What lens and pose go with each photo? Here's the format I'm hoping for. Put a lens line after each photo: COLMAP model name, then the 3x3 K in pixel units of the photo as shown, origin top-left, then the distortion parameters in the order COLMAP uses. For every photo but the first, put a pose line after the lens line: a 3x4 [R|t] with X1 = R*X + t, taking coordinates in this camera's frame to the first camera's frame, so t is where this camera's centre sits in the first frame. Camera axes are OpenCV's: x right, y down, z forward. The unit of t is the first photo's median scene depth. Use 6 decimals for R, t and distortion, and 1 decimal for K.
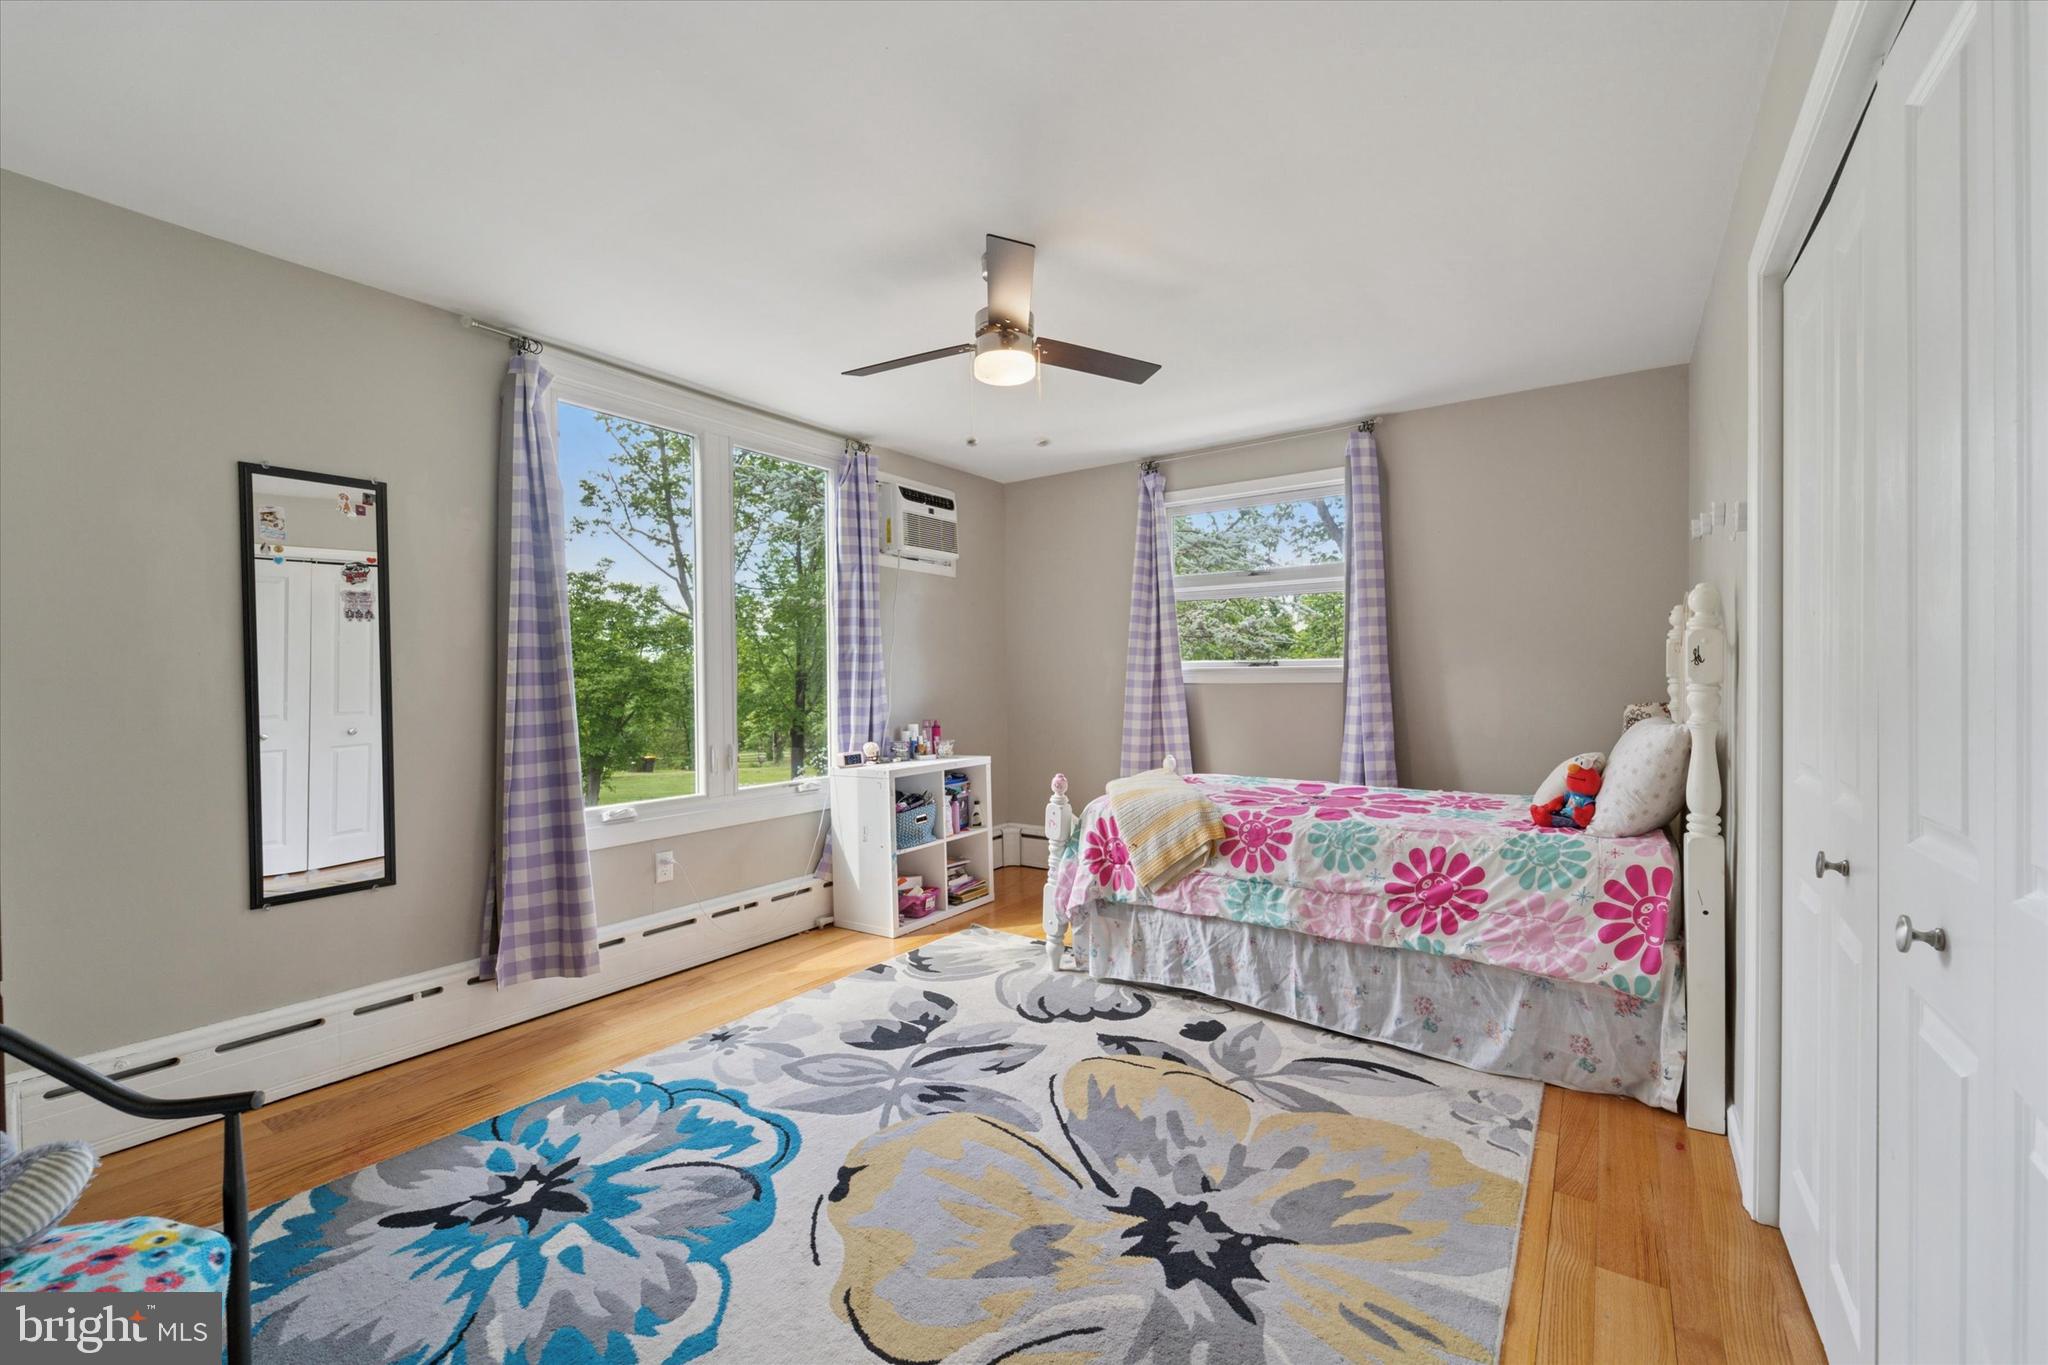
lens RADIAL K [[828.0, 0, 1028.1], [0, 828.0, 687.7], [0, 0, 1]] dist [-0.000447, -0.003660]
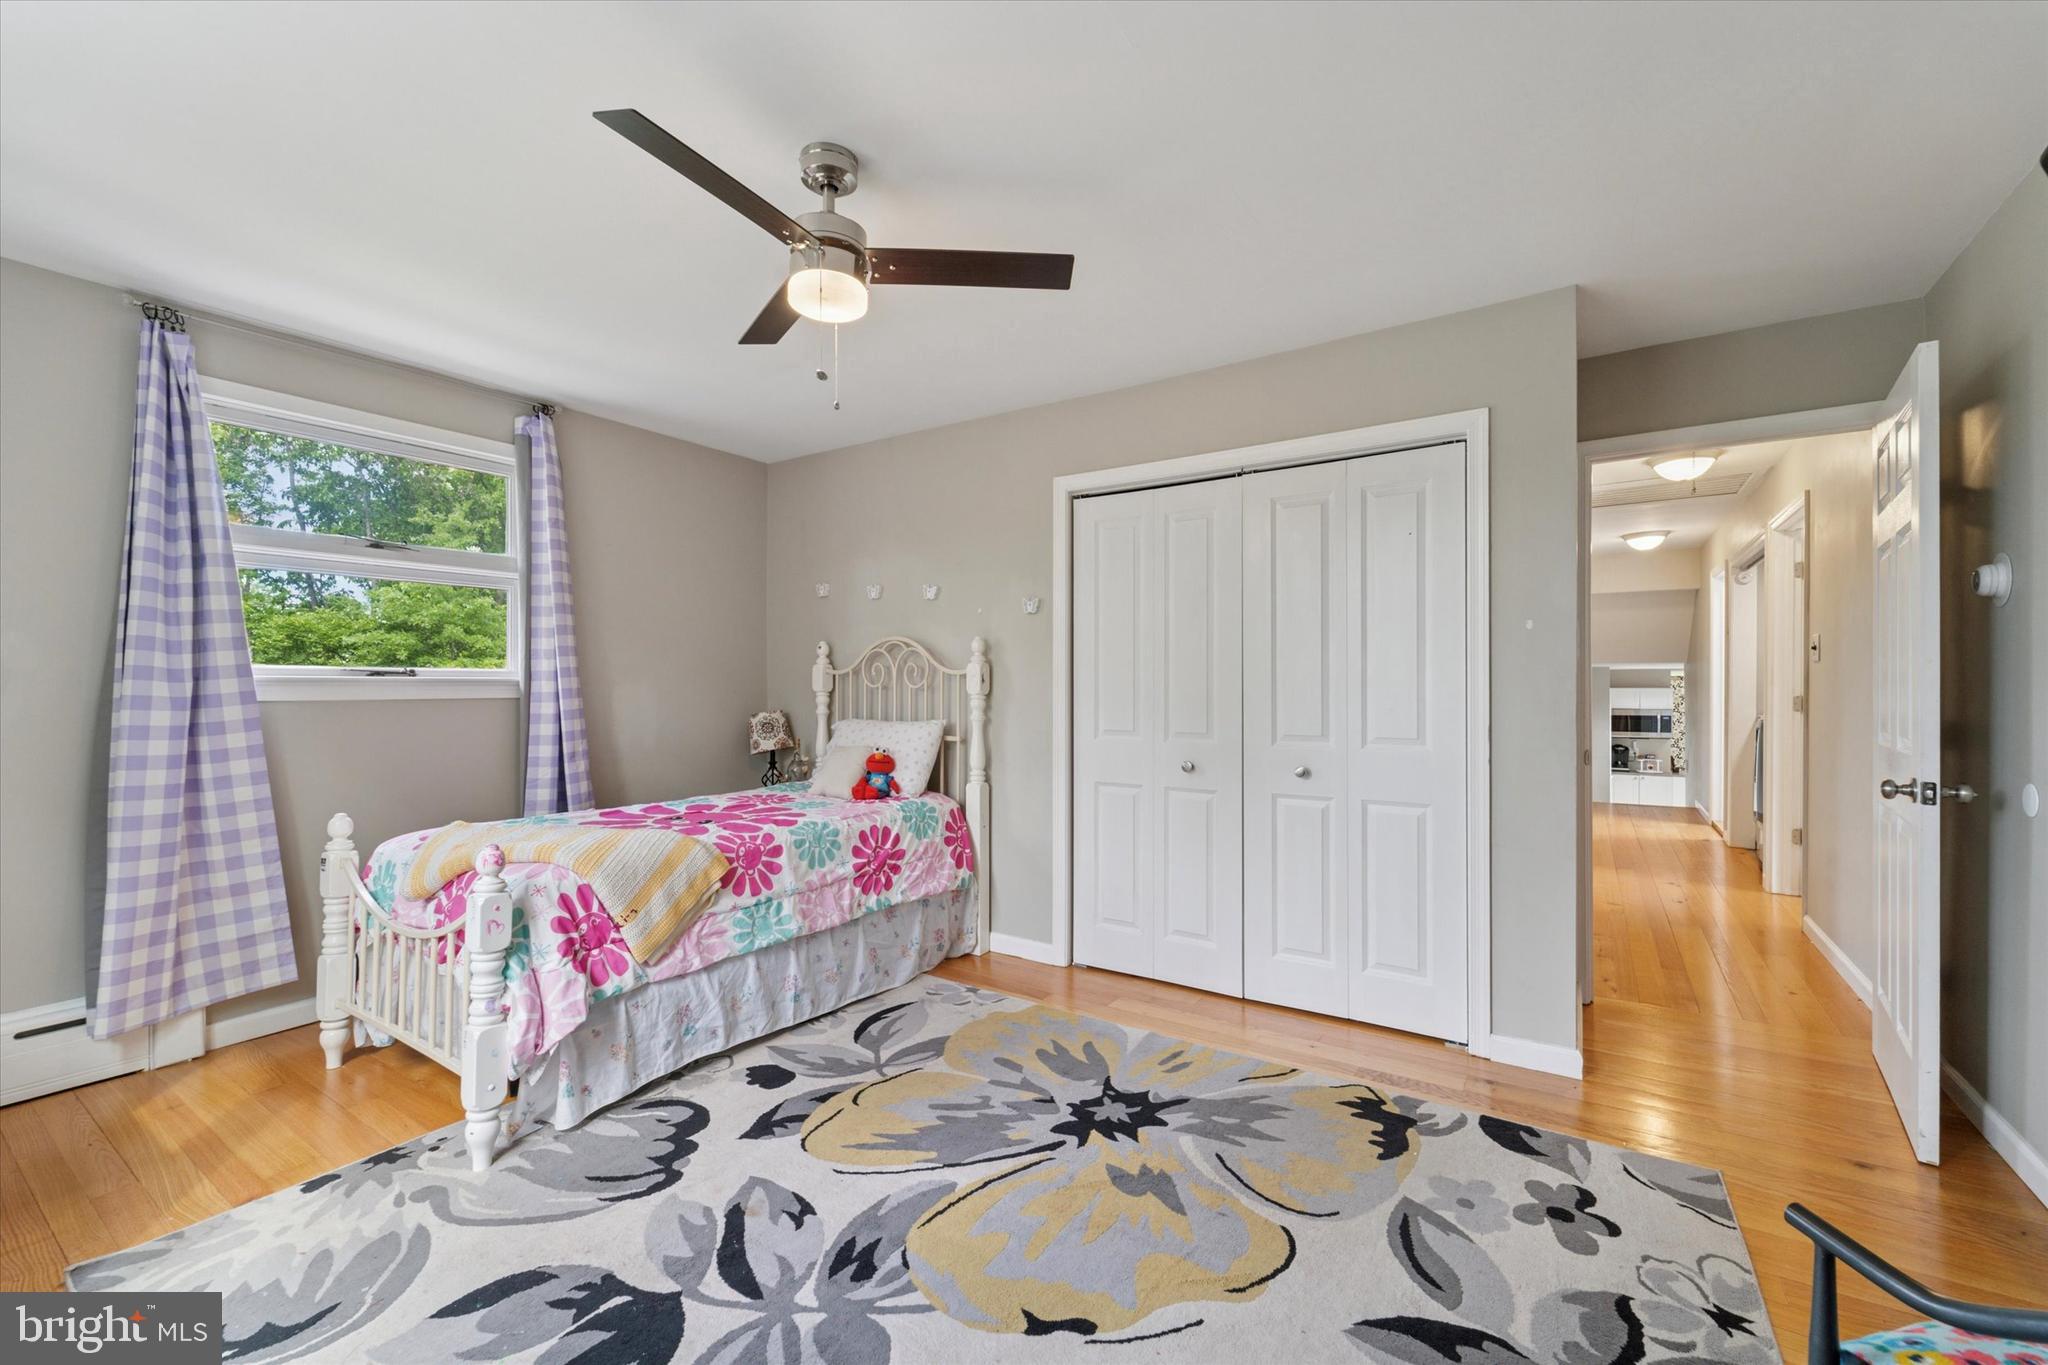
lens RADIAL K [[828.0, 0, 1028.1], [0, 828.0, 687.7], [0, 0, 1]] dist [-0.000447, -0.003660]
pose [[-0.022456, 0.007918, 0.999716, -0.747772], [0.014204, 0.999870, -0.007600, -0.004465], [-0.999647, 0.014029, -0.022566, 0.764031]]
